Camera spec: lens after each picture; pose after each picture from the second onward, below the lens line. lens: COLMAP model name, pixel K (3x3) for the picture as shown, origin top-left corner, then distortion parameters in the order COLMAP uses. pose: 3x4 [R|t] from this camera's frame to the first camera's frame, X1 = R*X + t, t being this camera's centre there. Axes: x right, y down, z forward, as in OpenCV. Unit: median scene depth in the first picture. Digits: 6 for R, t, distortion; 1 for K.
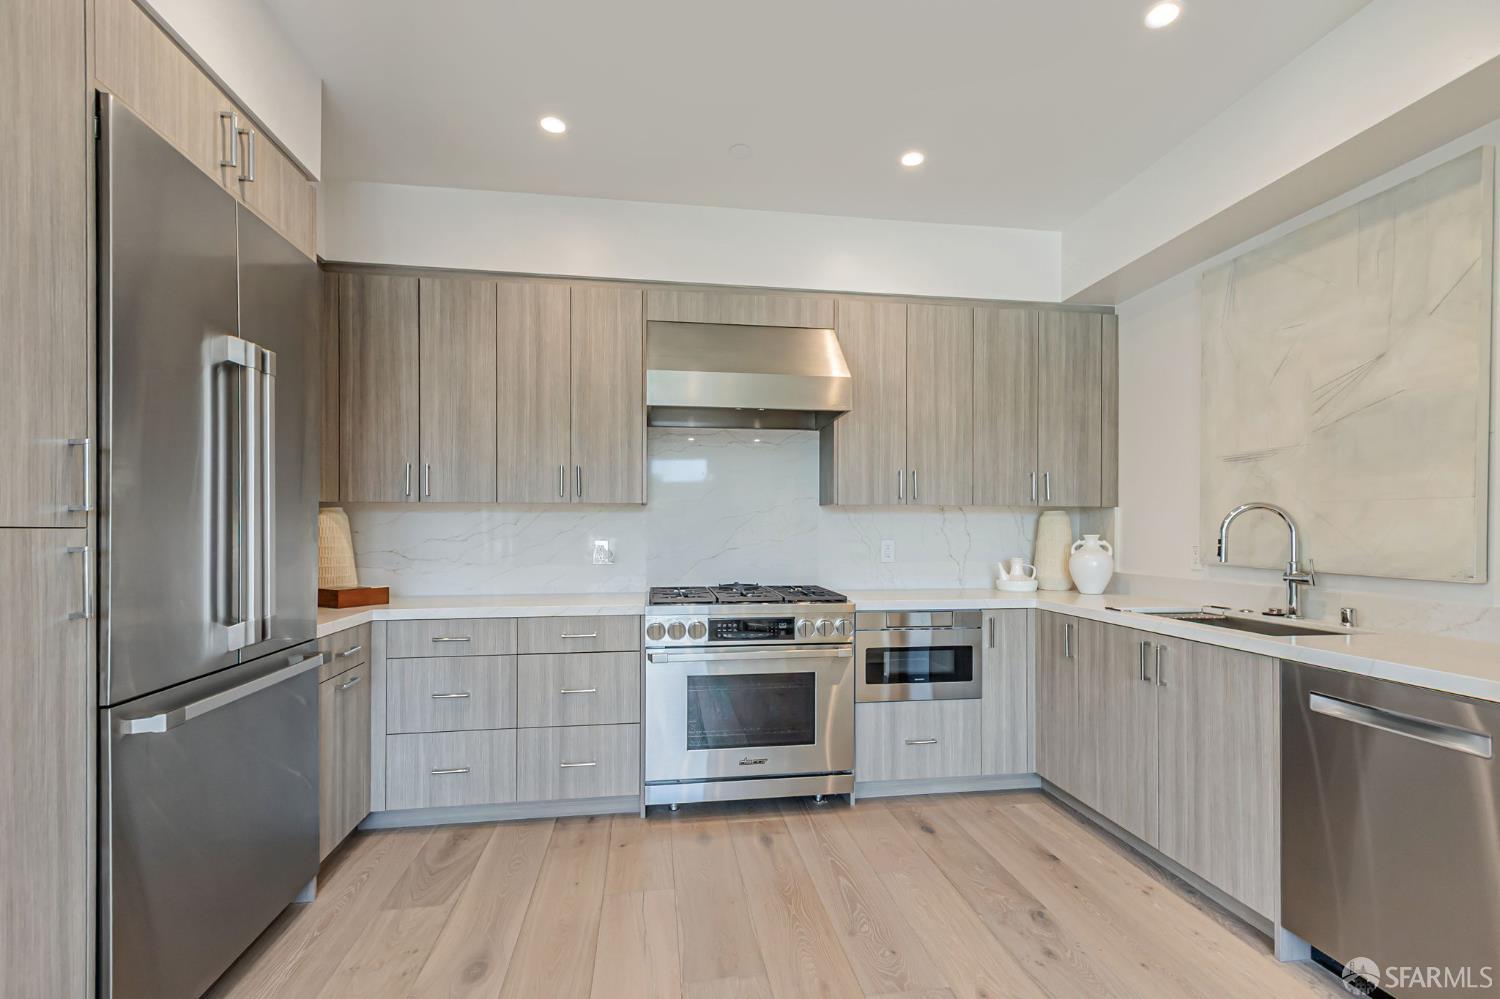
lens RADIAL K [[688.4, 0, 758.2], [0, 688.4, 527.7], [0, 0, 1]] dist [0.012276, -0.003501]
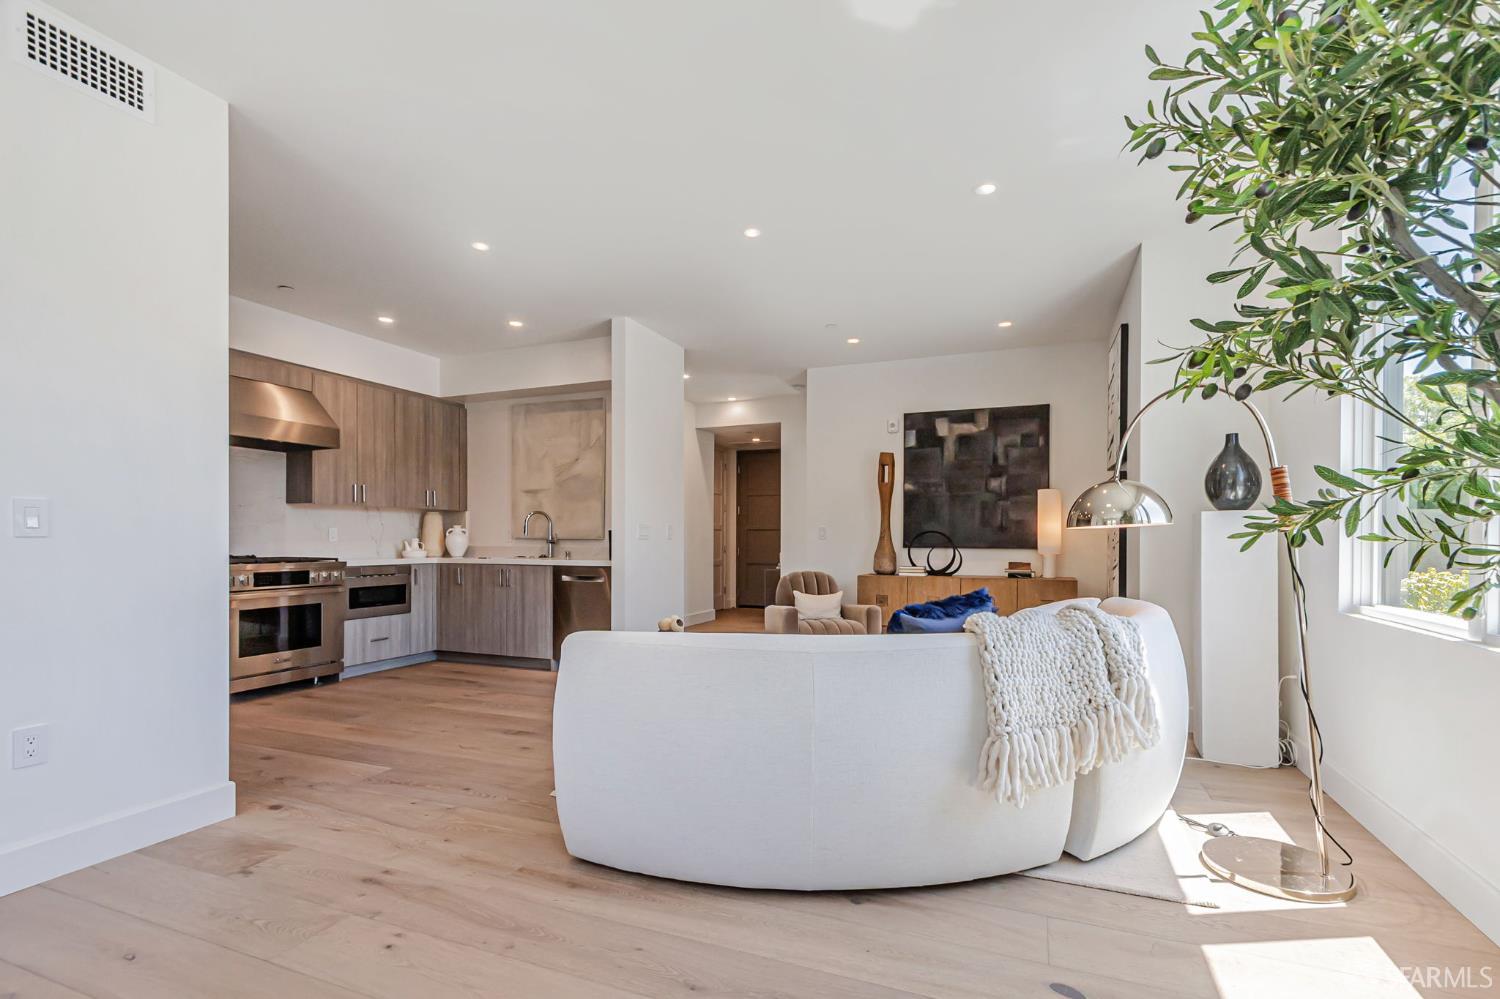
lens RADIAL K [[688.4, 0, 766.4], [0, 688.4, 542.8], [0, 0, 1]] dist [0.012276, -0.003501]
pose [[0.508622, -0.004120, 0.860980, -0.831424], [-0.002972, 0.999974, 0.006540, 0.050024], [-0.860985, -0.005885, 0.508597, -0.803933]]
